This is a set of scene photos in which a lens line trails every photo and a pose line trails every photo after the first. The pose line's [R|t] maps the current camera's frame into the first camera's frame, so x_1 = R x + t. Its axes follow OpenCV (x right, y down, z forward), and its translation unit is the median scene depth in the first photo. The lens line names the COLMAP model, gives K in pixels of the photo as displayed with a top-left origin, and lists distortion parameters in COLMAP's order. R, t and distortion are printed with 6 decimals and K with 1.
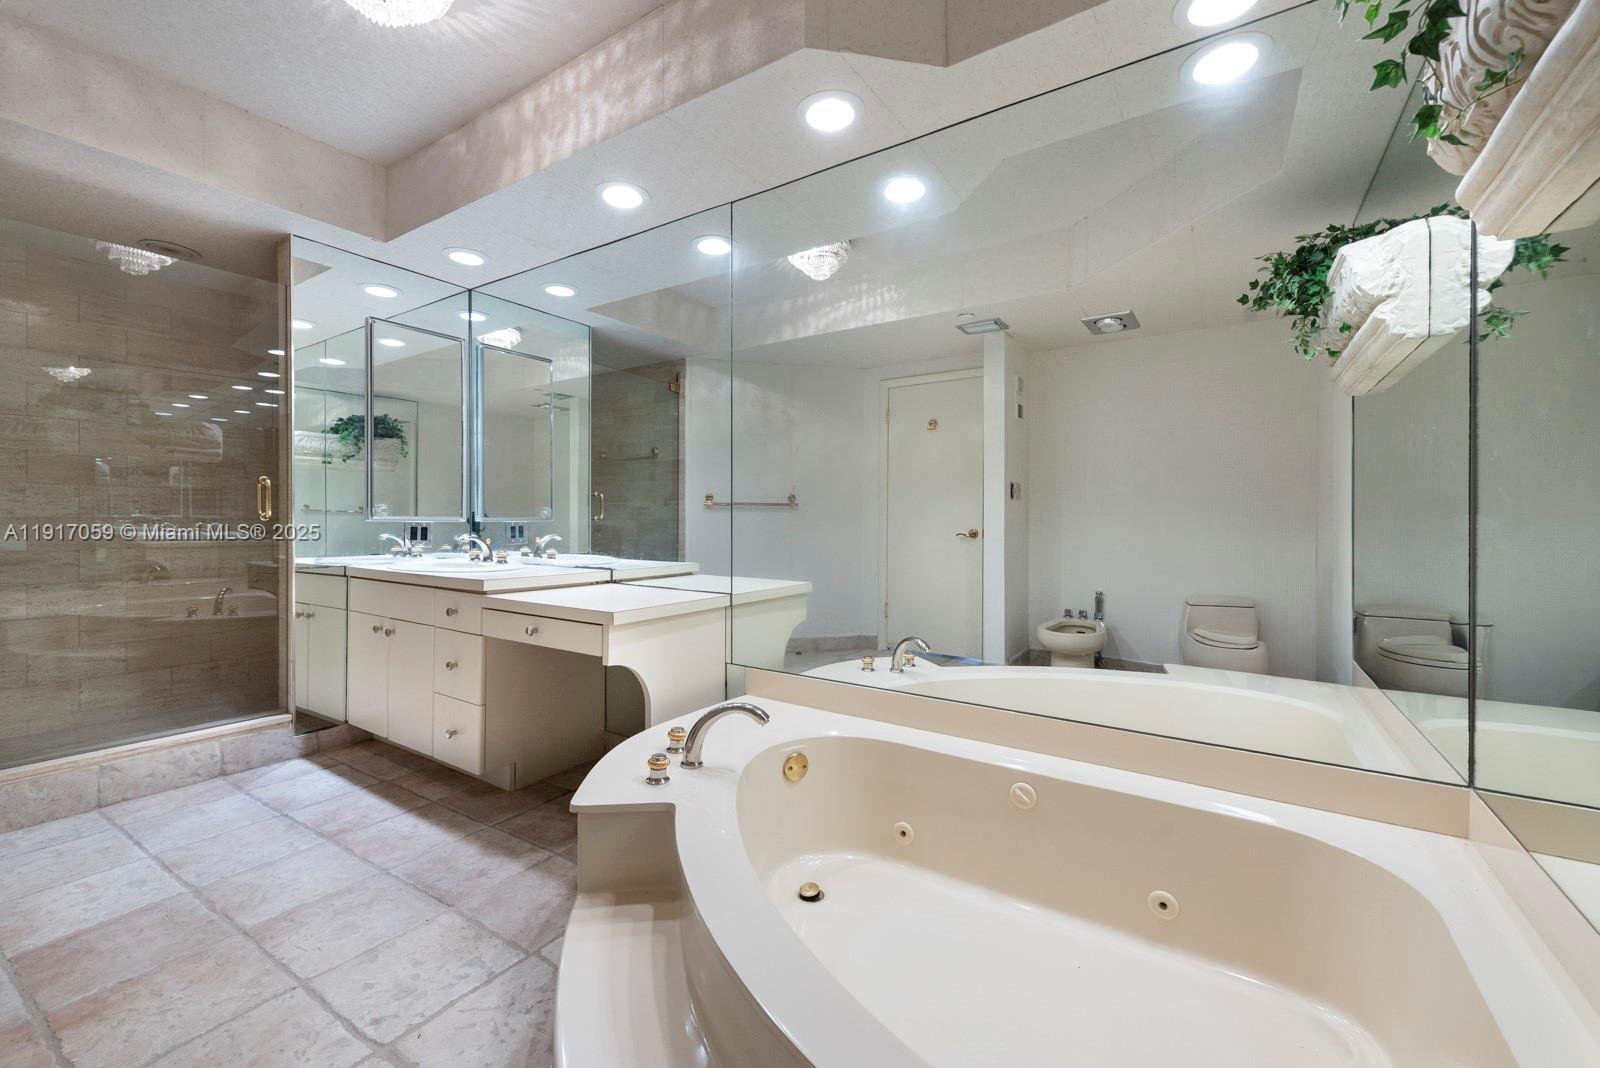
lens RADIAL K [[647.5, 0, 805.5], [0, 647.5, 527.3], [0, 0, 1]] dist [0.007073, -0.000322]
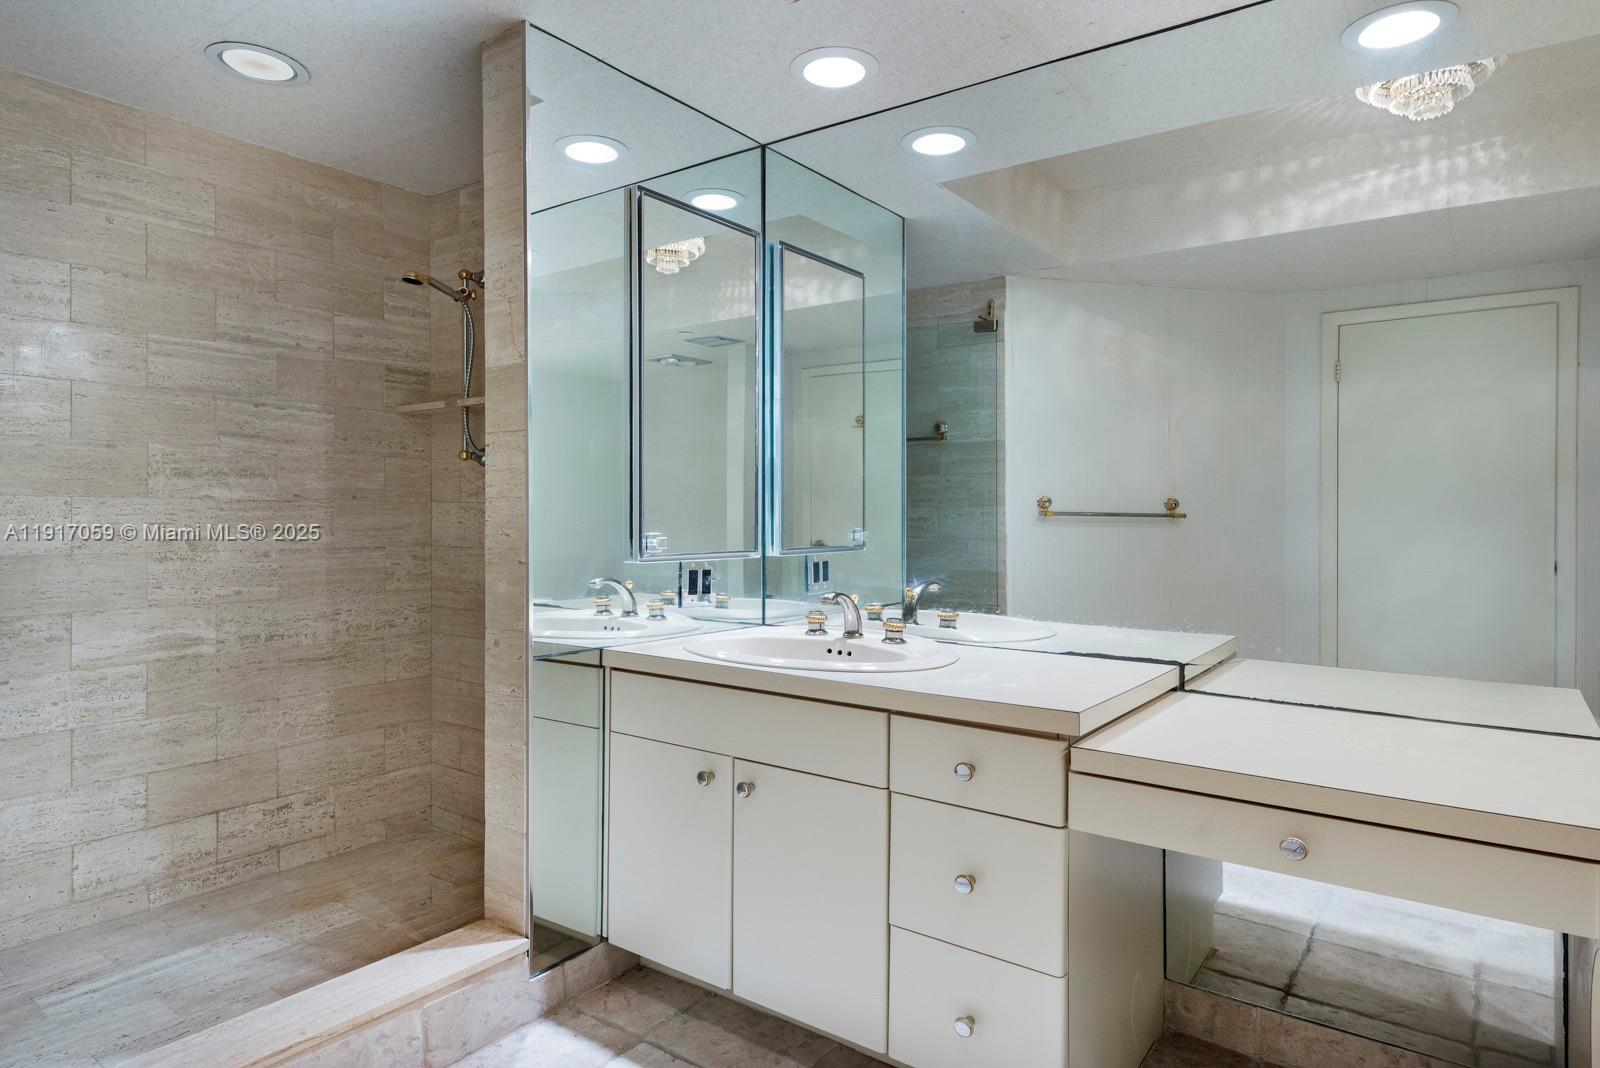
lens RADIAL K [[822.6, 0, 802.5], [0, 822.6, 514.8], [0, 0, 1]] dist [0.007022, -0.002504]
pose [[0.999909, -0.005656, 0.012228, -0.492740], [0.005693, 0.999980, -0.002927, -0.042962], [-0.012211, 0.002997, 0.999921, 0.285030]]
